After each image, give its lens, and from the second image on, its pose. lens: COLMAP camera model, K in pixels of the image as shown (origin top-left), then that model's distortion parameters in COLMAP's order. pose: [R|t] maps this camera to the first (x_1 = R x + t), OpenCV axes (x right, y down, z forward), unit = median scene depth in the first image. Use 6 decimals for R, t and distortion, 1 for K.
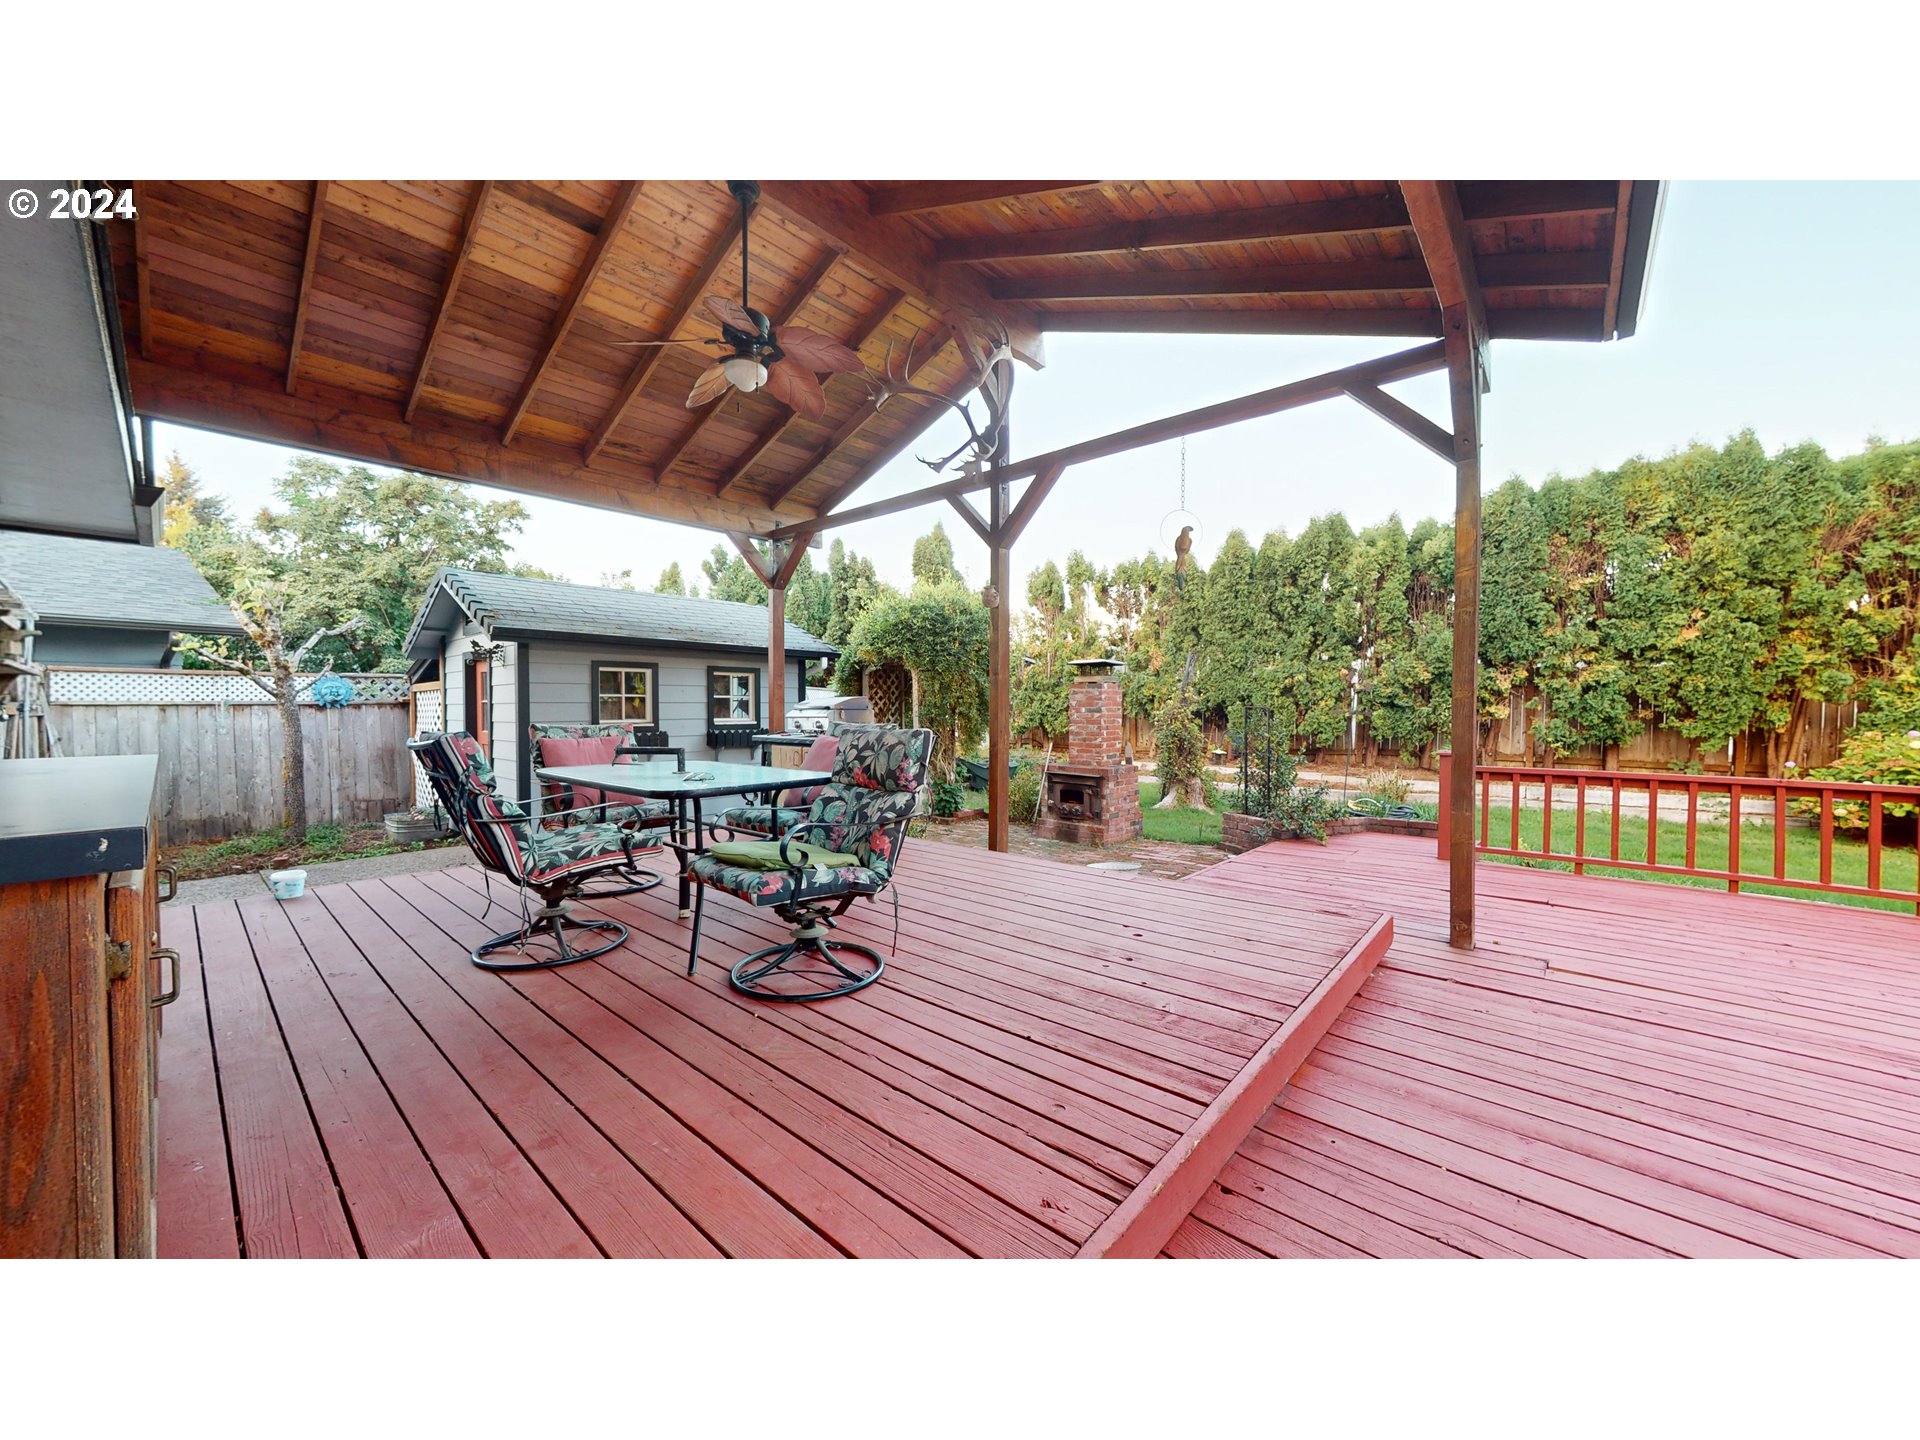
lens RADIAL K [[708.5, 0, 949.6], [0, 708.5, 723.5], [0, 0, 1]] dist [0.003540, -0.000251]
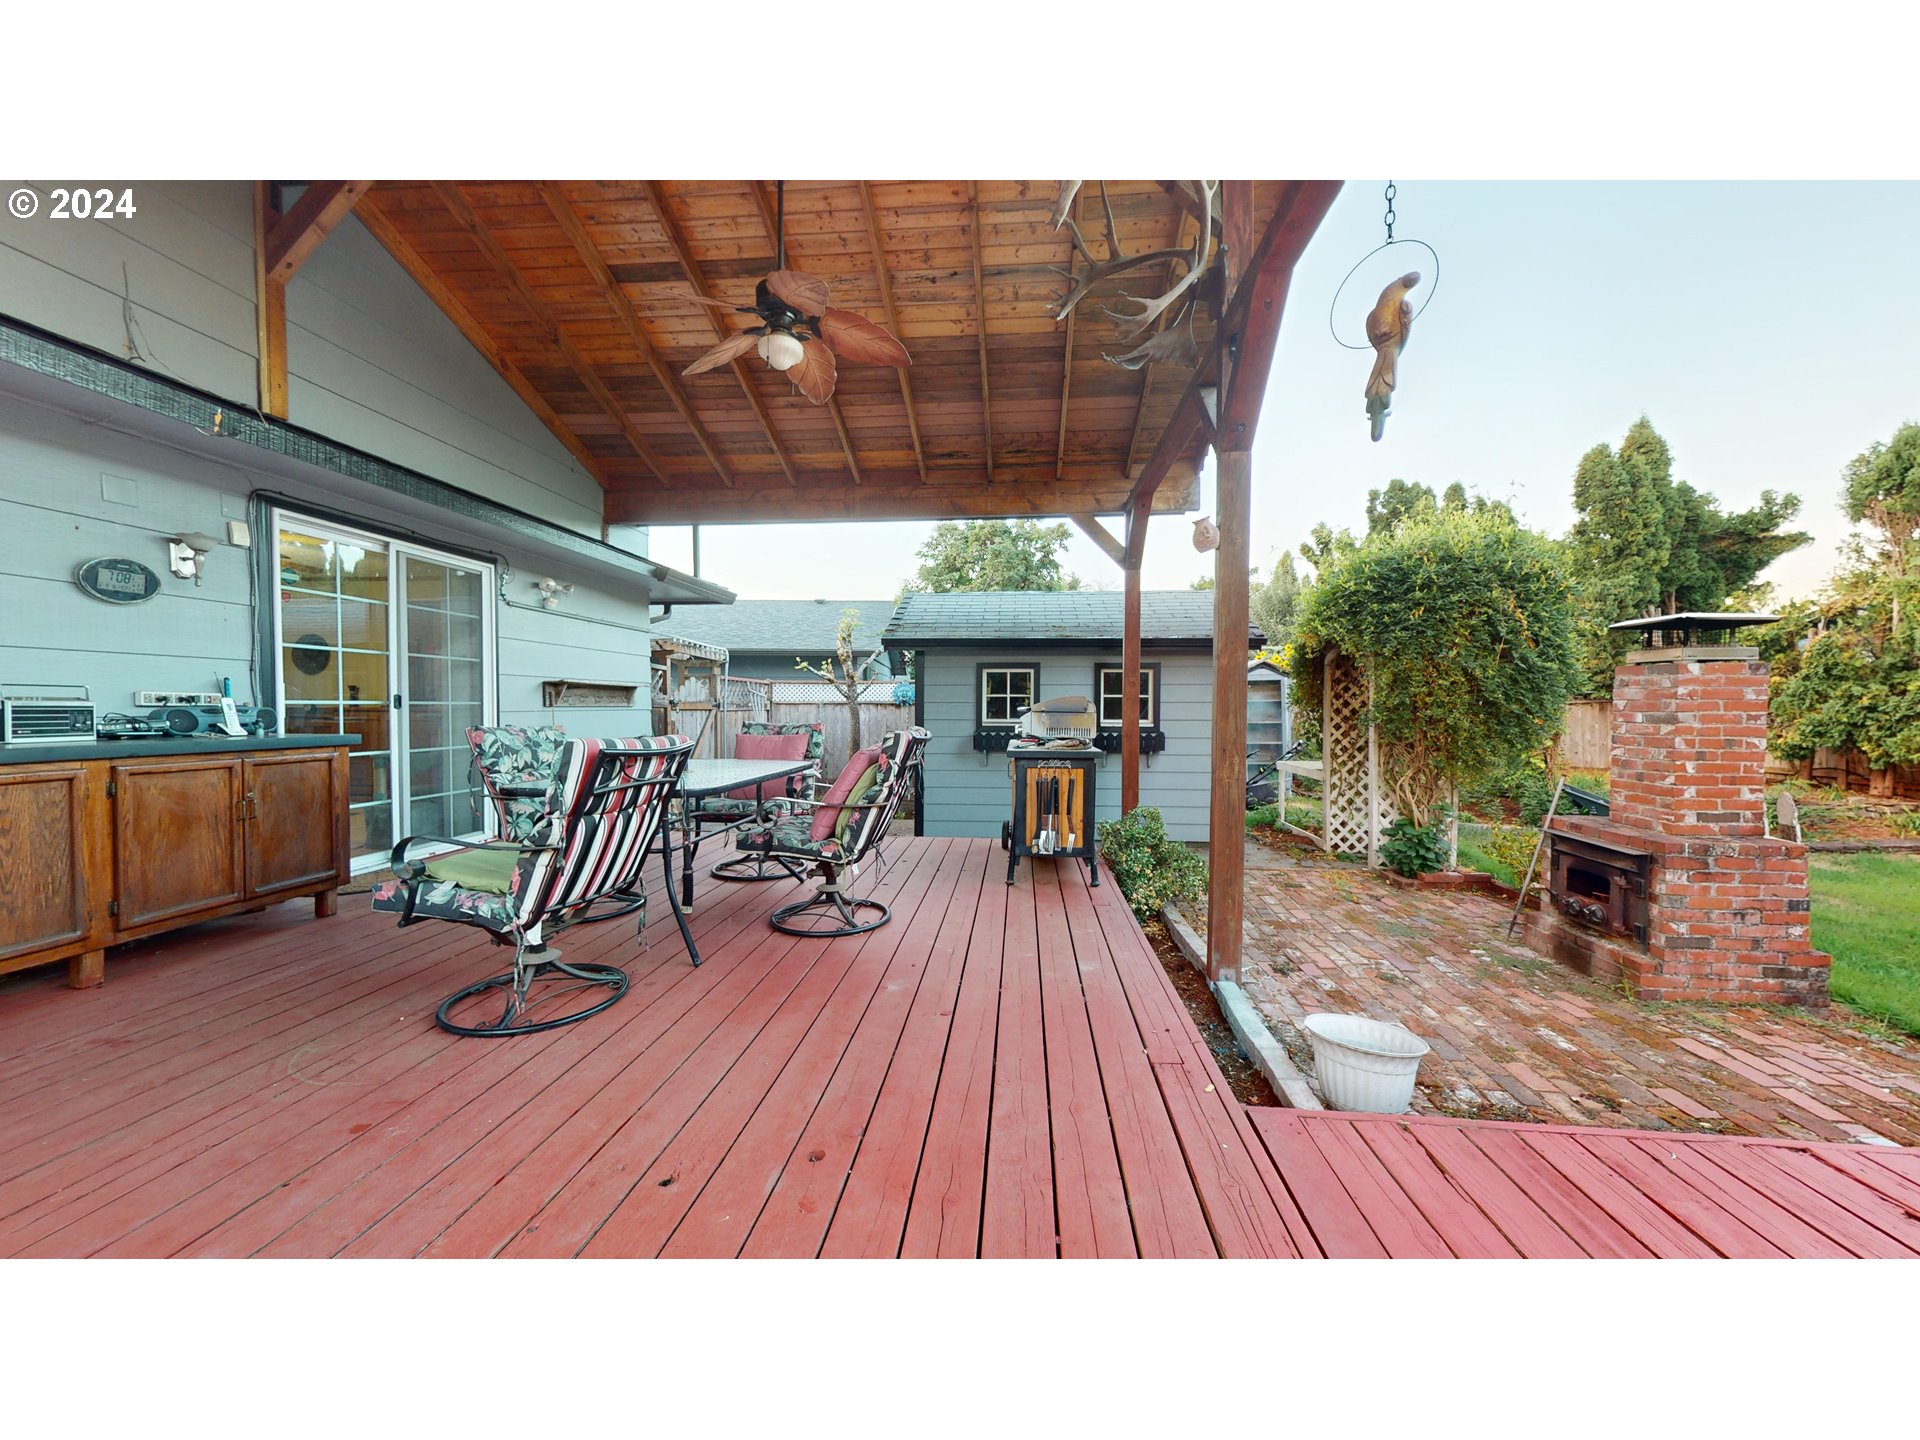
lens RADIAL K [[708.5, 0, 955.5], [0, 708.5, 714.5], [0, 0, 1]] dist [0.003540, -0.000251]
pose [[0.603130, 0.013517, -0.797528, 0.307420], [-0.022896, 0.999738, -0.000371, -0.010078], [0.797314, 0.018484, 0.603281, 0.317473]]
